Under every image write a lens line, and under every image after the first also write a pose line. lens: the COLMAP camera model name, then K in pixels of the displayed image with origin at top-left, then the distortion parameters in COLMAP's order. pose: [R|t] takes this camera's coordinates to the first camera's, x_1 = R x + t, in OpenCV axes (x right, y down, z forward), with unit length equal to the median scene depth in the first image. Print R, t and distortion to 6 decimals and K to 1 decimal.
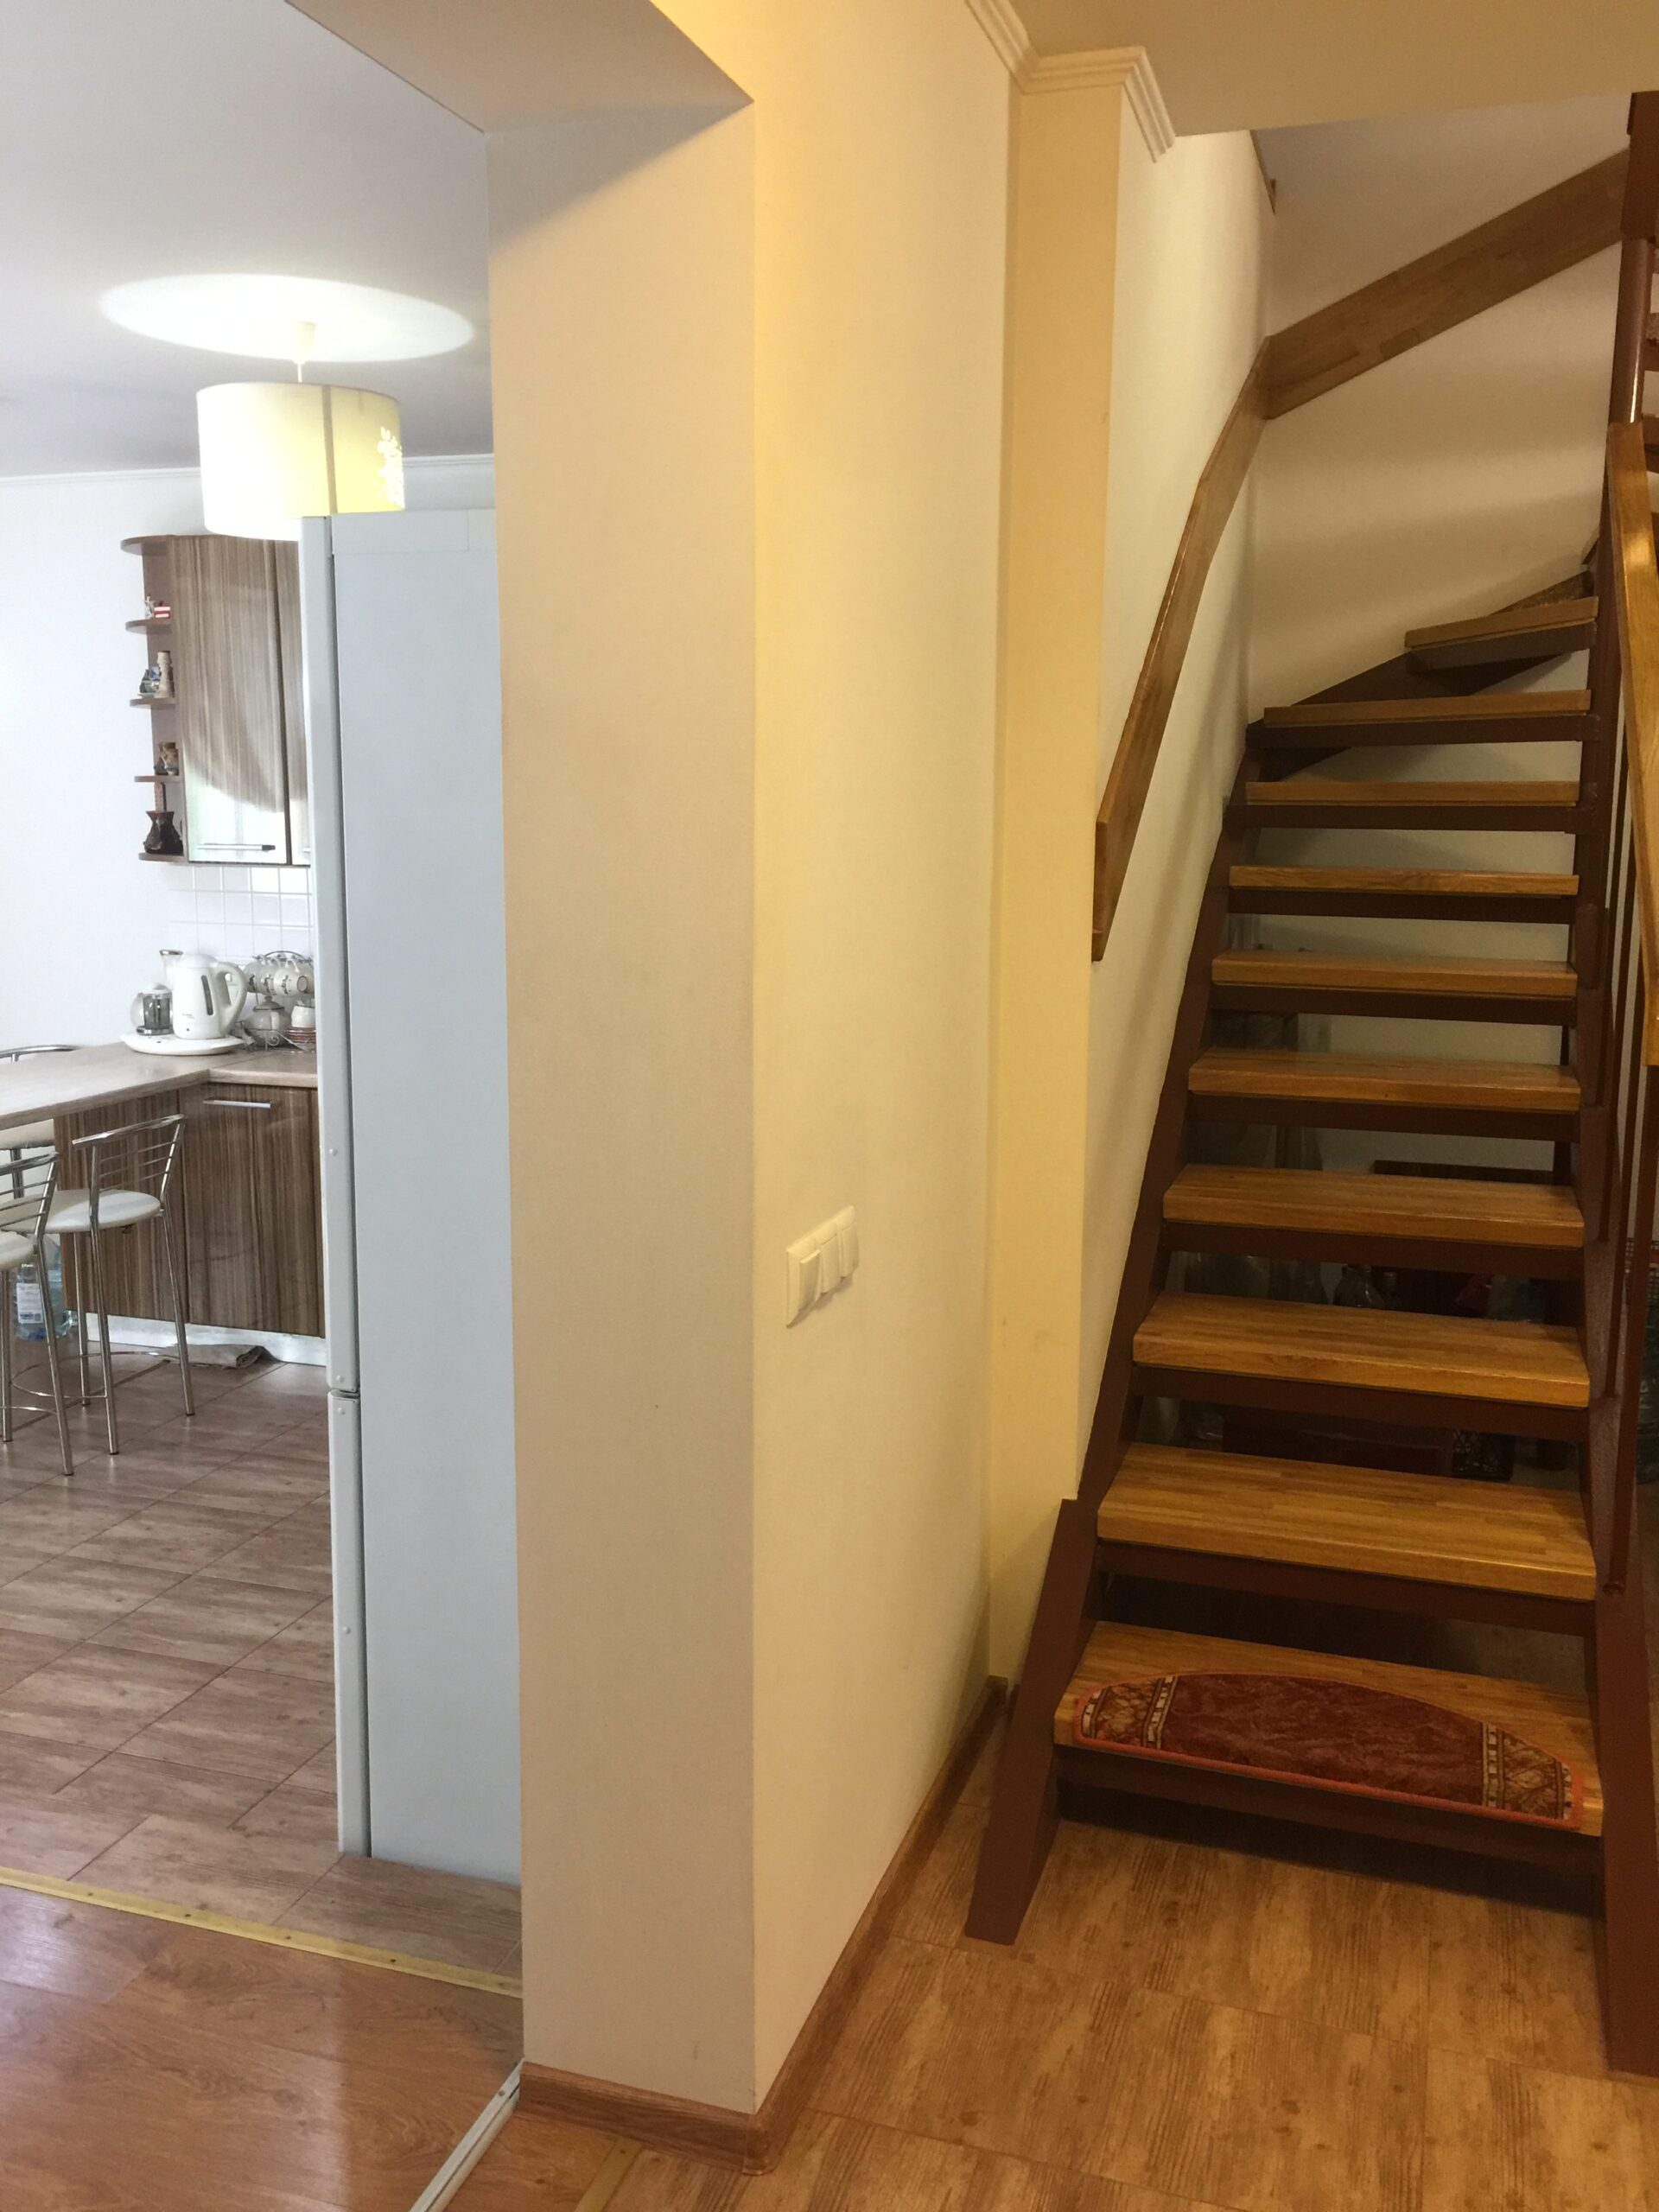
lens RADIAL K [[1893.5, 0, 829.3], [0, 1893.5, 1087.1], [0, 0, 1]] dist [0.078607, -0.105725]
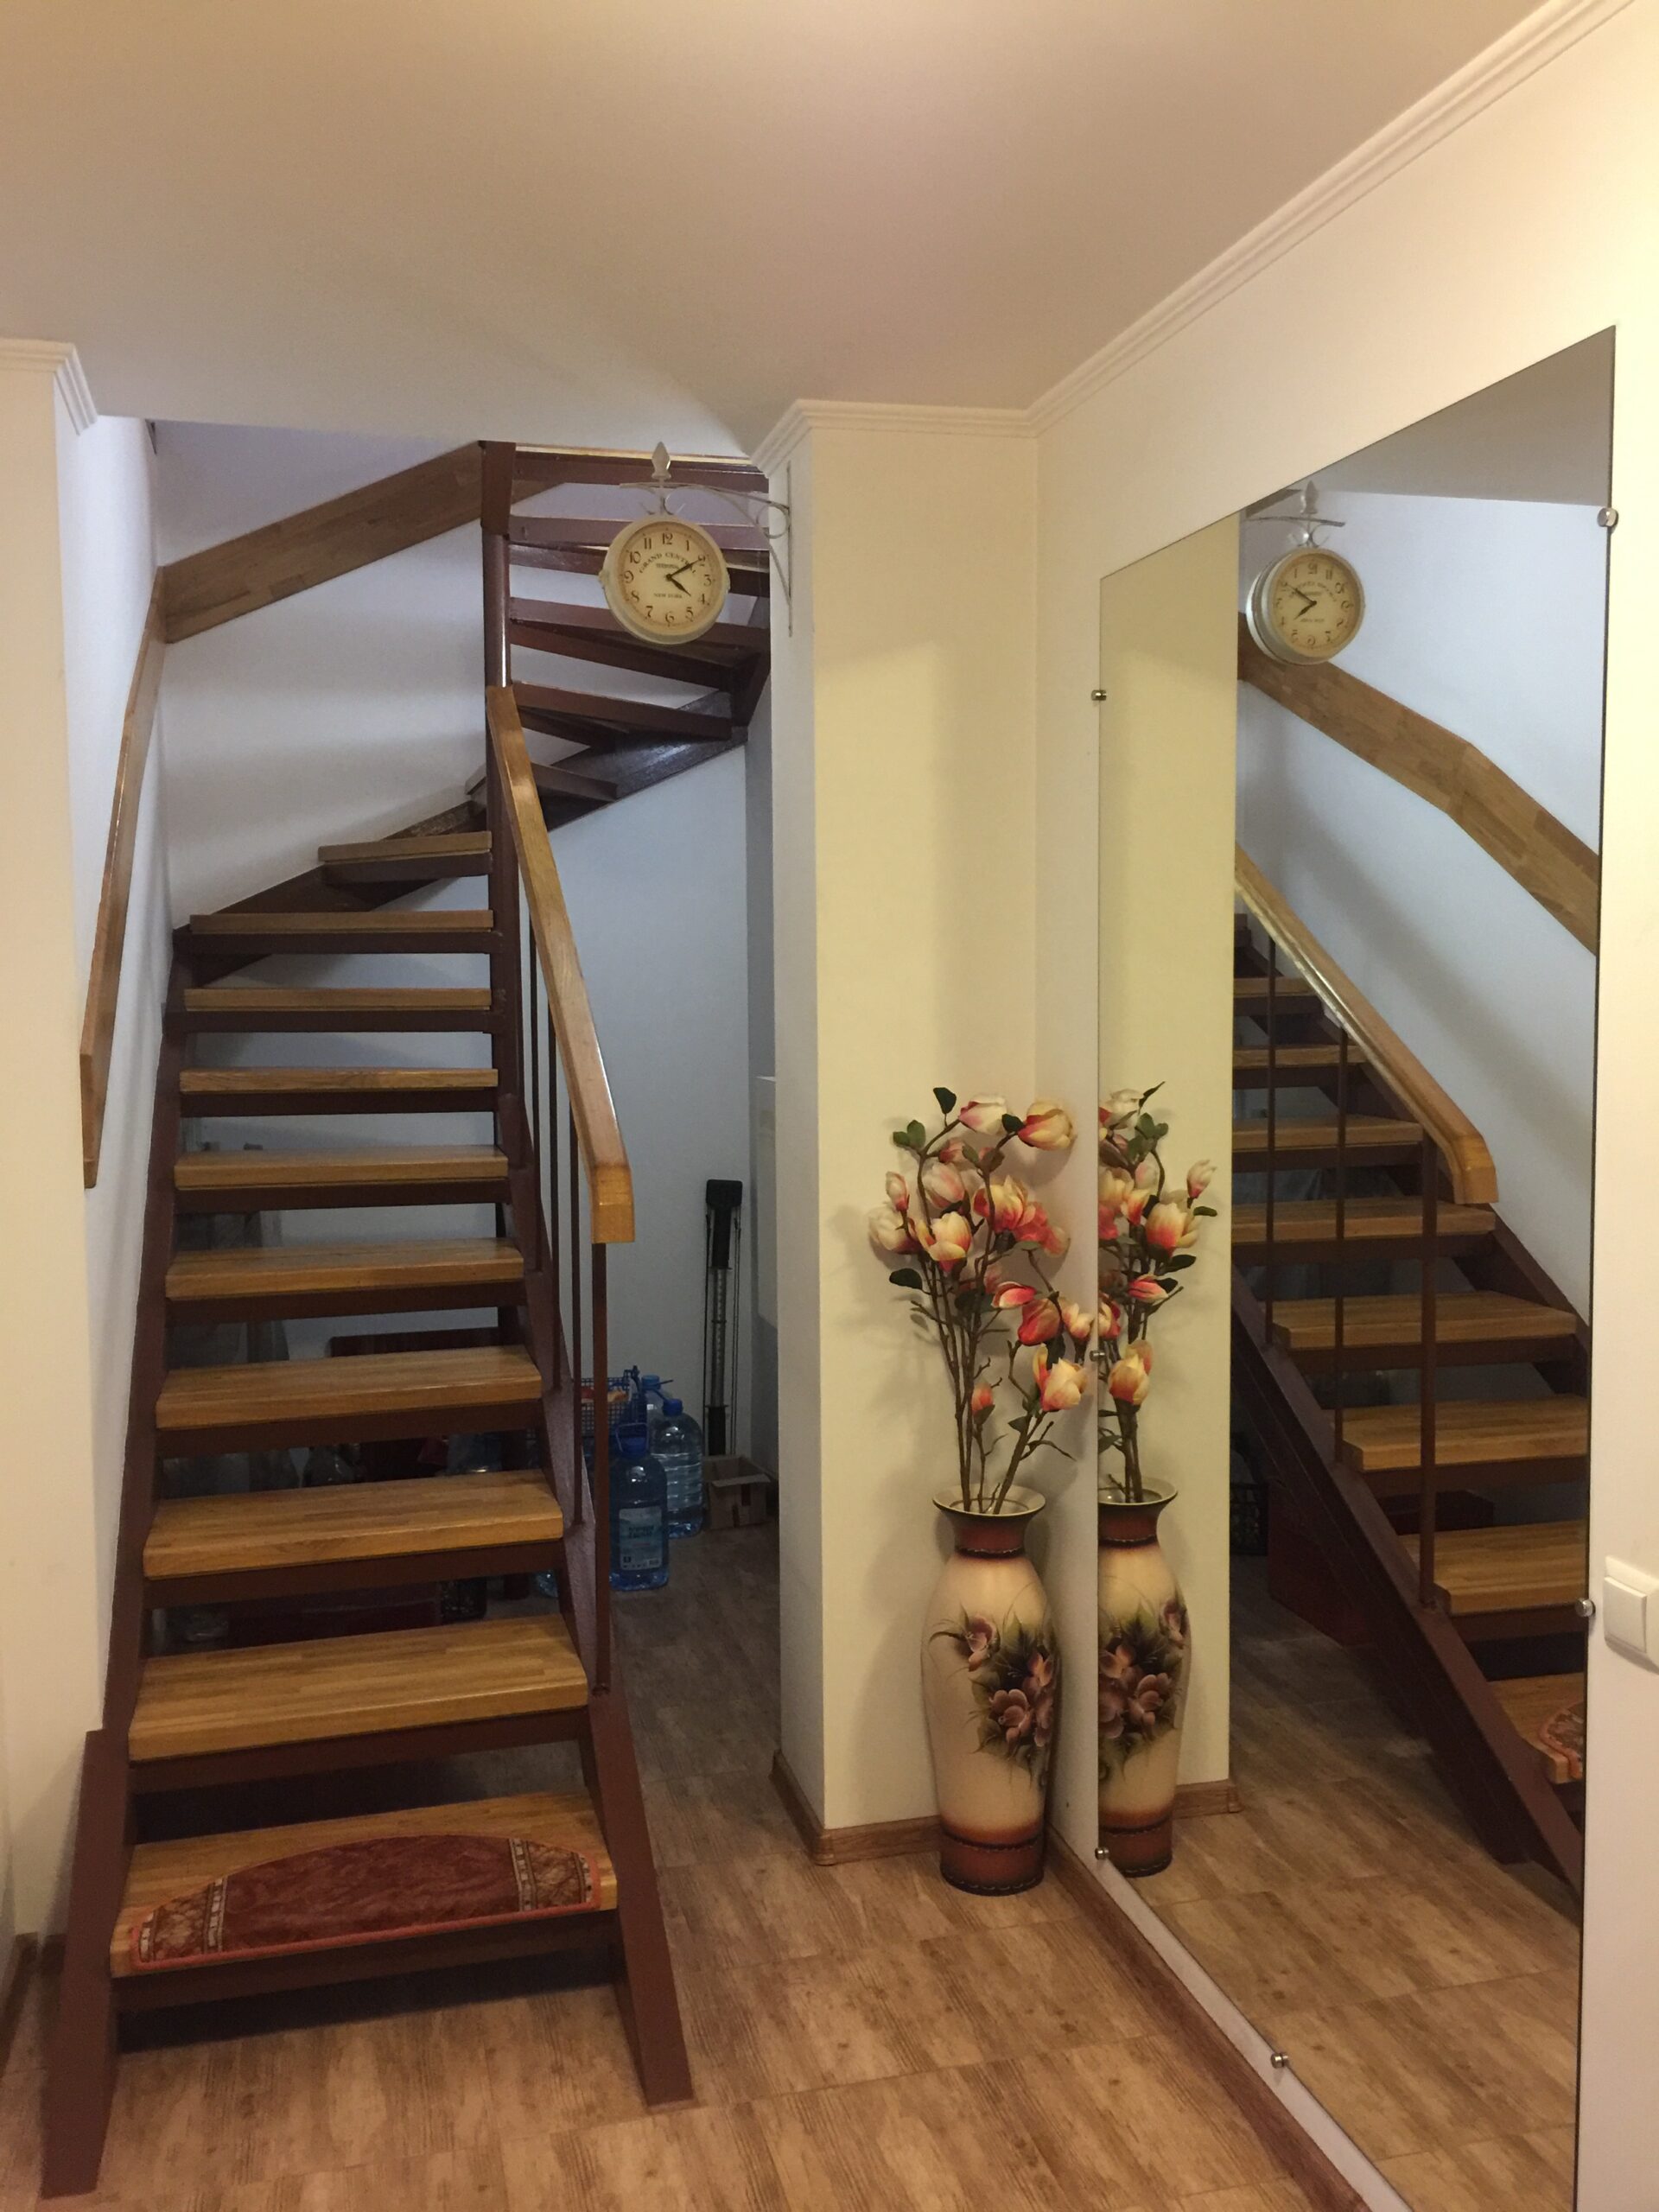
lens RADIAL K [[1893.5, 0, 832.0], [0, 1893.5, 1100.7], [0, 0, 1]] dist [0.078607, -0.105725]
pose [[0.839280, -0.056954, 0.540708, -0.074306], [0.099988, 0.993705, -0.050532, -0.020436], [-0.534426, 0.096475, 0.839691, -0.077122]]
